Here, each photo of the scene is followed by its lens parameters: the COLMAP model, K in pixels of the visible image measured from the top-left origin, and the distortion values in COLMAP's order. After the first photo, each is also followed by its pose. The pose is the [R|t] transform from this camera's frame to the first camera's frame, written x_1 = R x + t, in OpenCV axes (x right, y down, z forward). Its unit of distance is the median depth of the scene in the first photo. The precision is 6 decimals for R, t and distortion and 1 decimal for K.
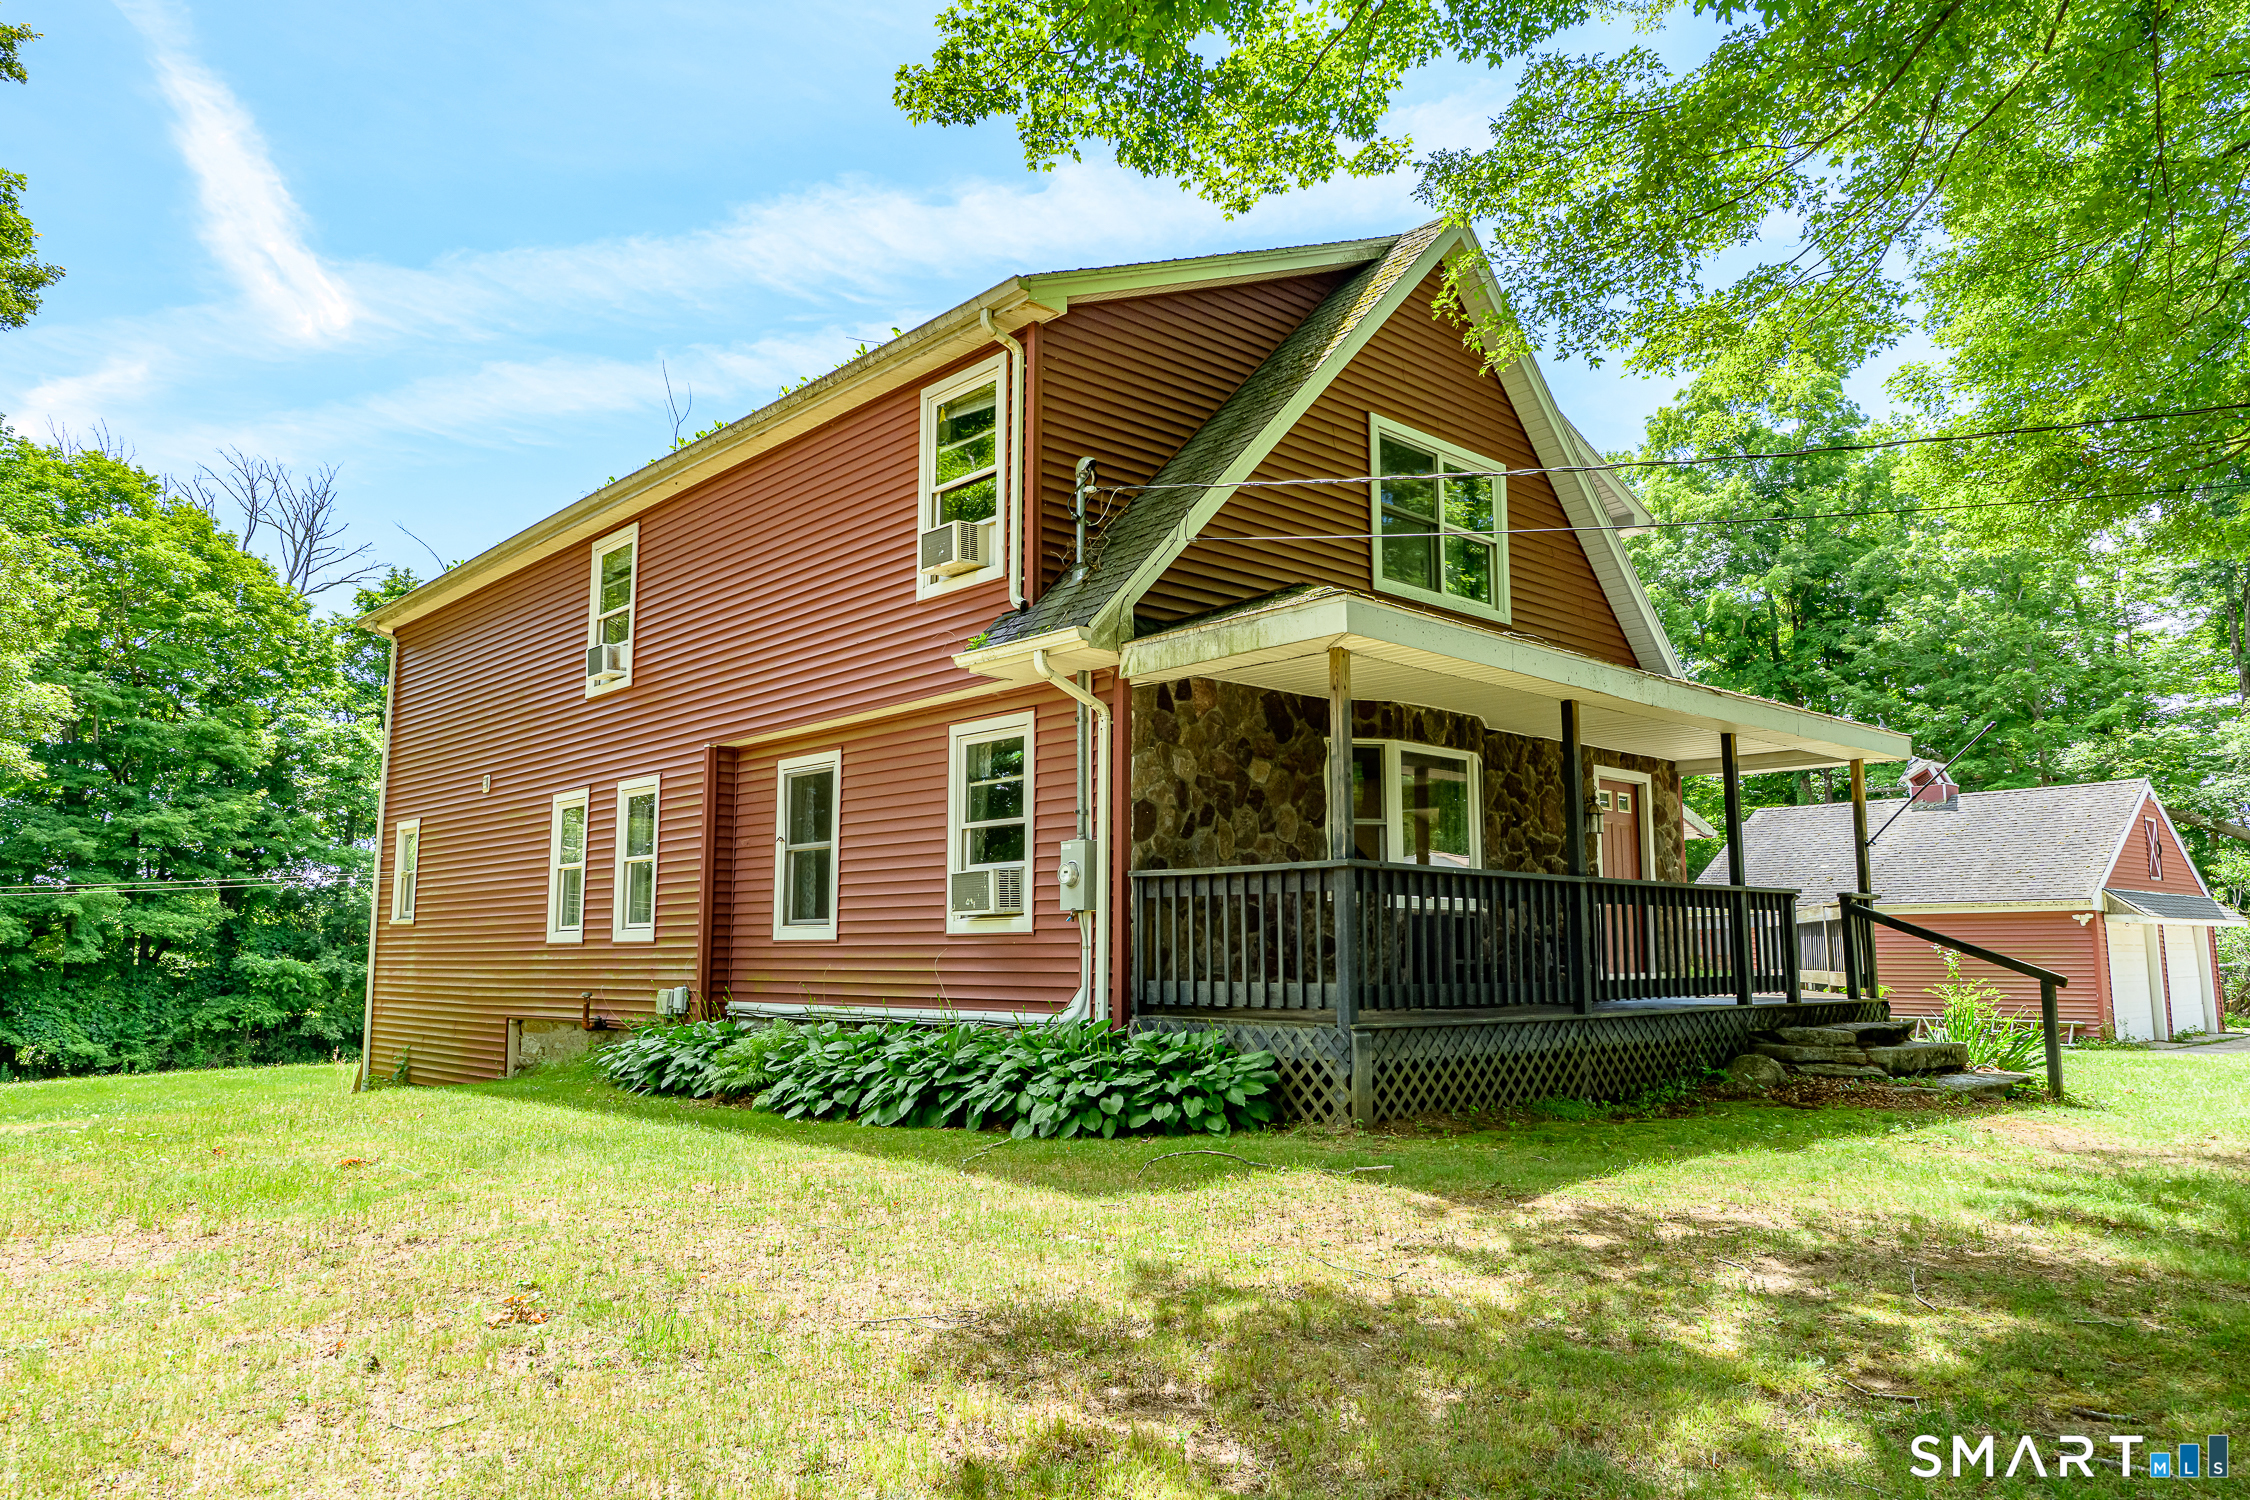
lens RADIAL K [[1529.8, 0, 1125.0], [0, 1529.8, 750.0], [0, 0, 1]] dist [0.079105, -0.000840]
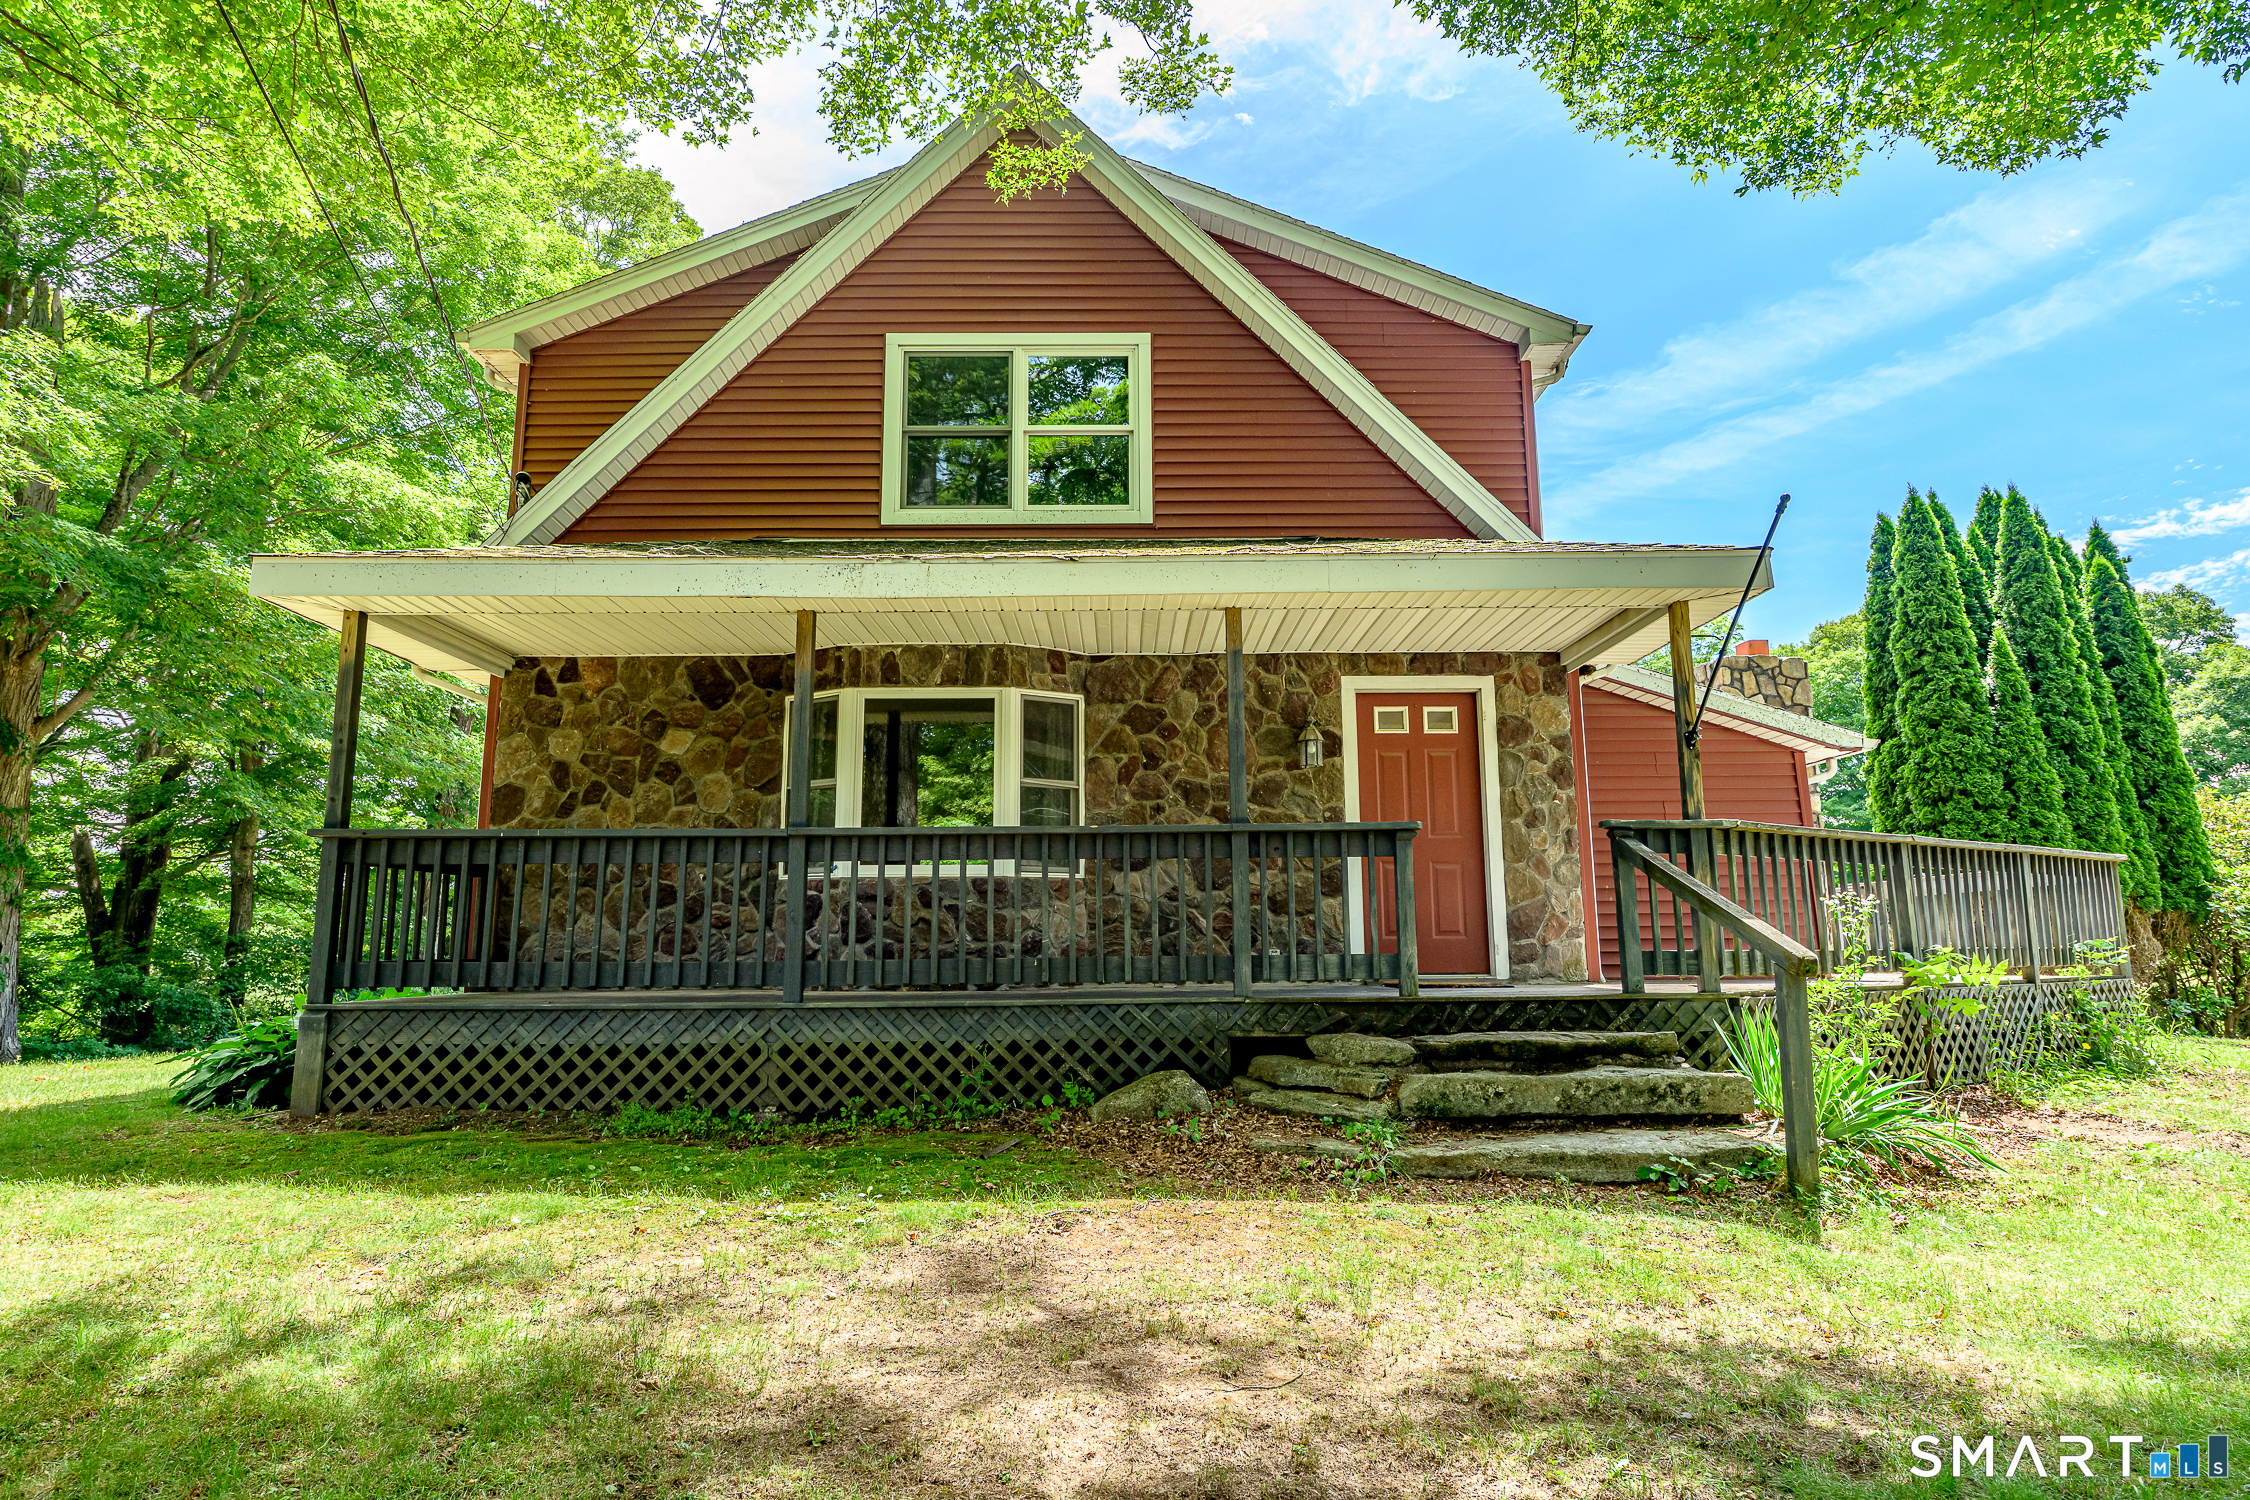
lens RADIAL K [[1208.9, 0, 1125.0], [0, 1208.9, 750.0], [0, 0, 1]] dist [0.001708, 0.000281]
pose [[0.719402, -0.103426, -0.686850, 0.744711], [0.096022, 0.994166, -0.049128, 0.076190], [0.687925, -0.030610, 0.725136, 0.581500]]
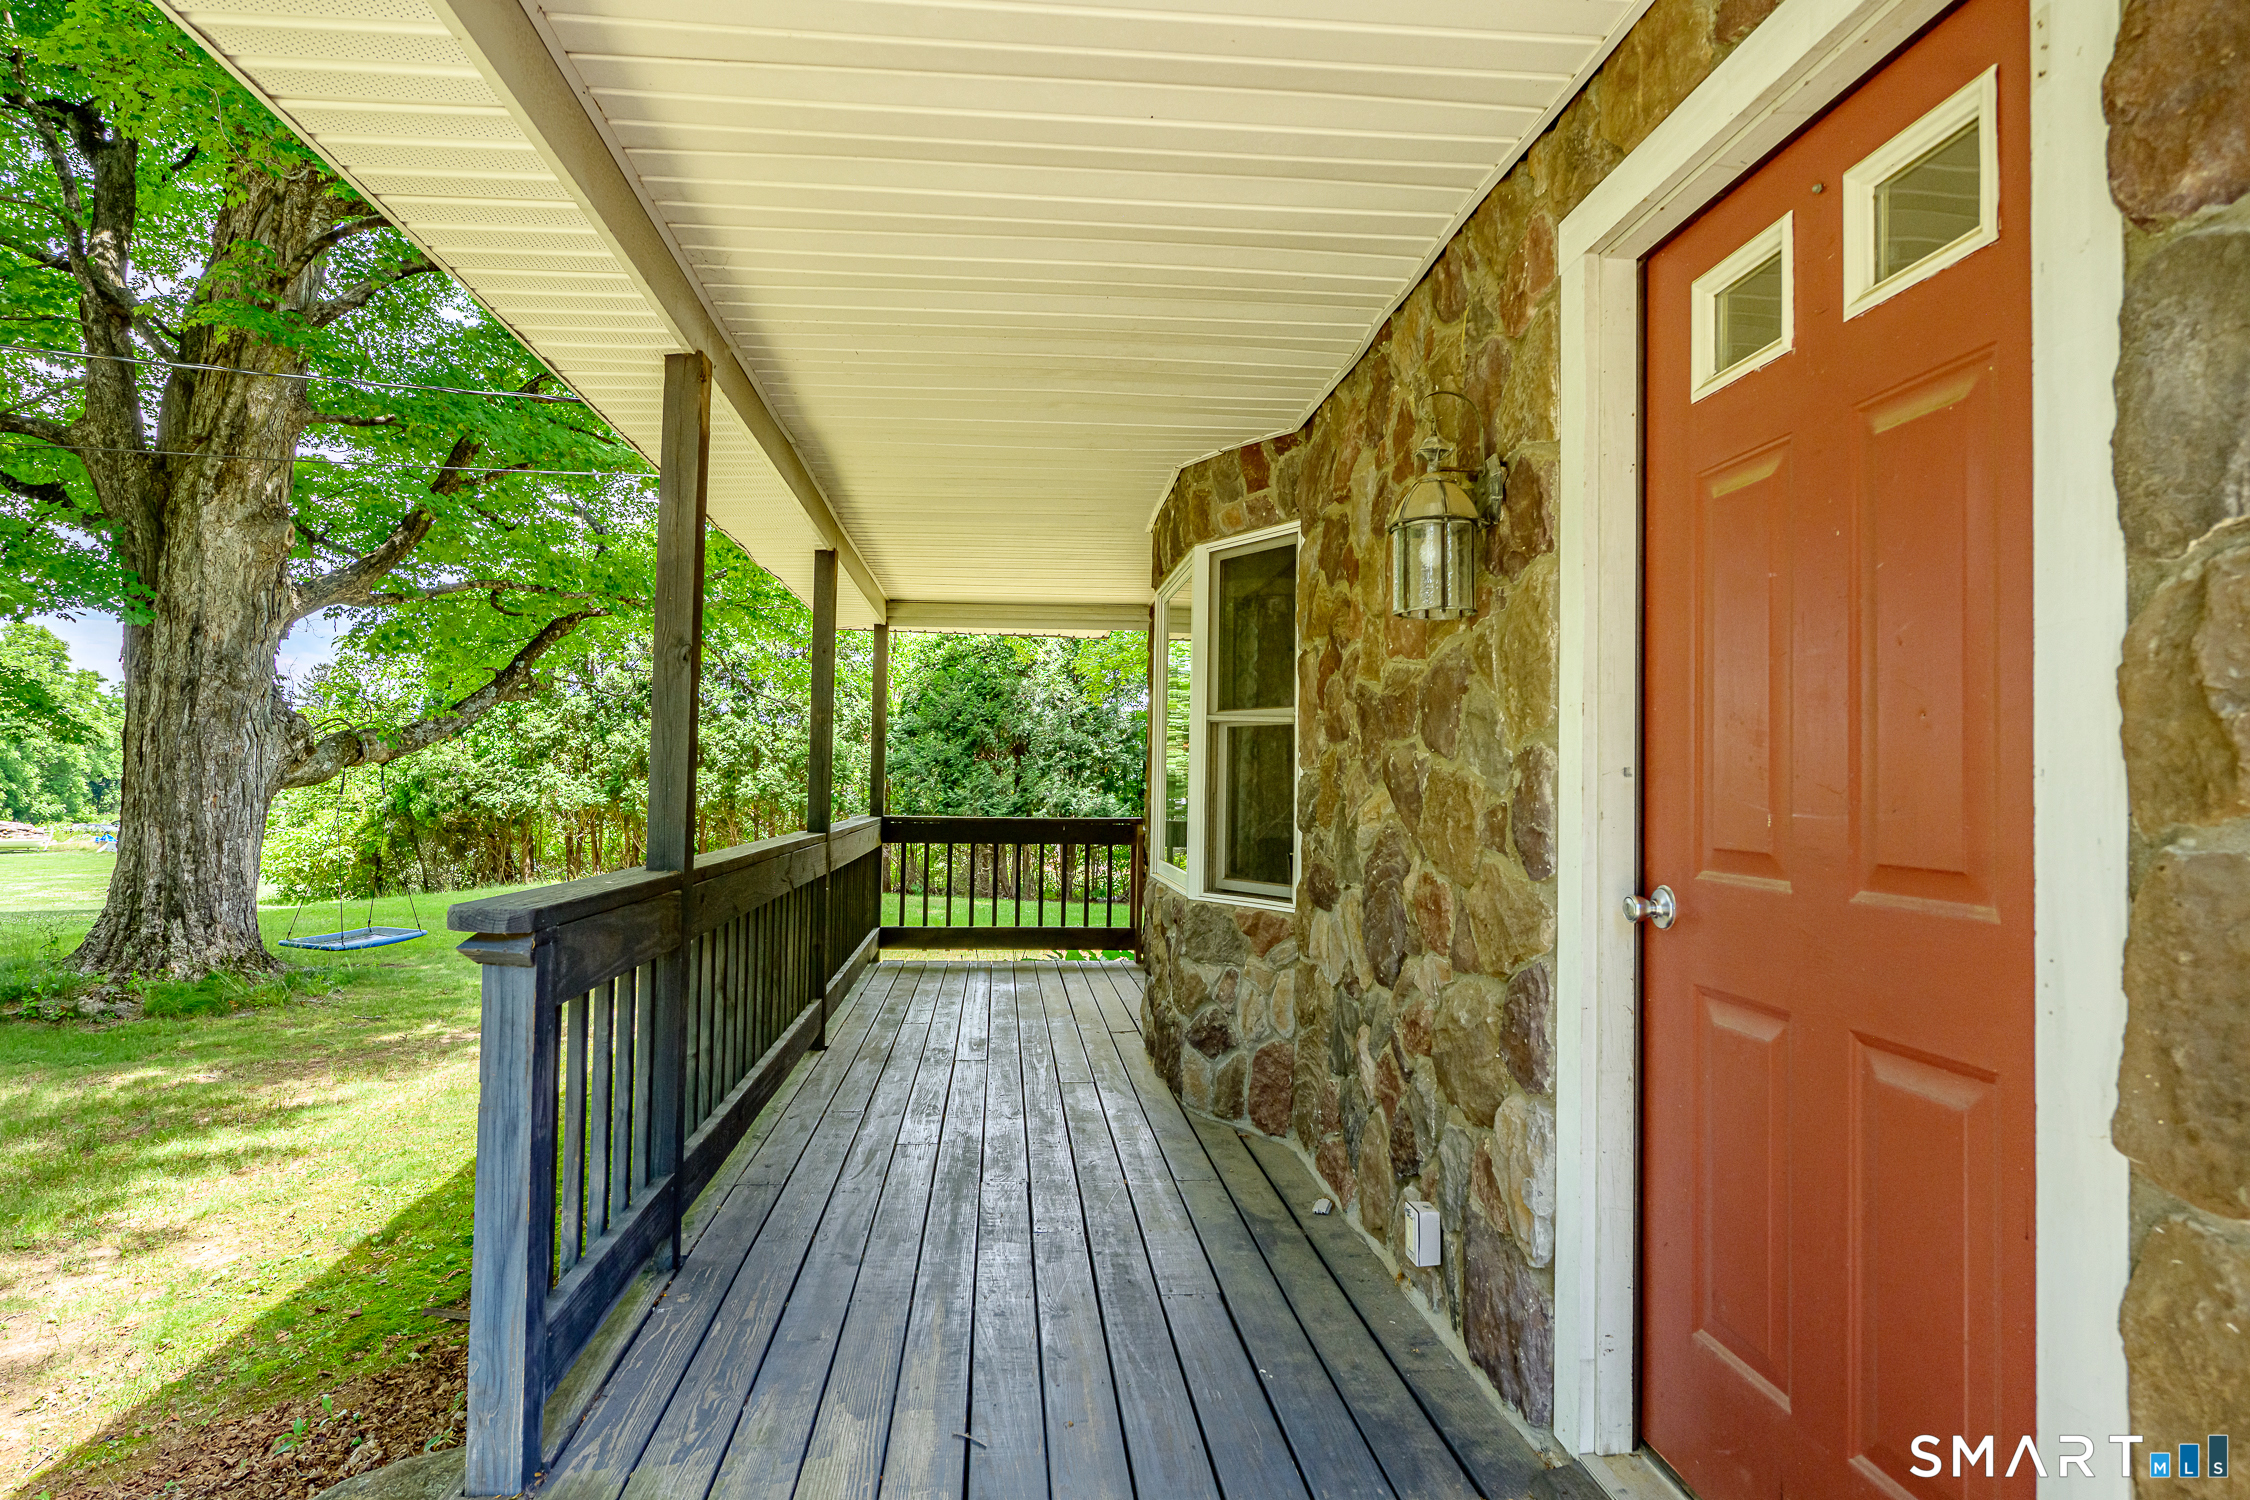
lens RADIAL K [[1236.4, 0, 1125.0], [0, 1236.4, 750.0], [0, 0, 1]] dist [0.000228, 0.000000]
pose [[-0.622724, -0.023313, -0.782094, 0.538169], [0.103028, 0.988410, -0.111496, 0.101593], [0.775628, -0.150009, -0.613105, 1.229588]]
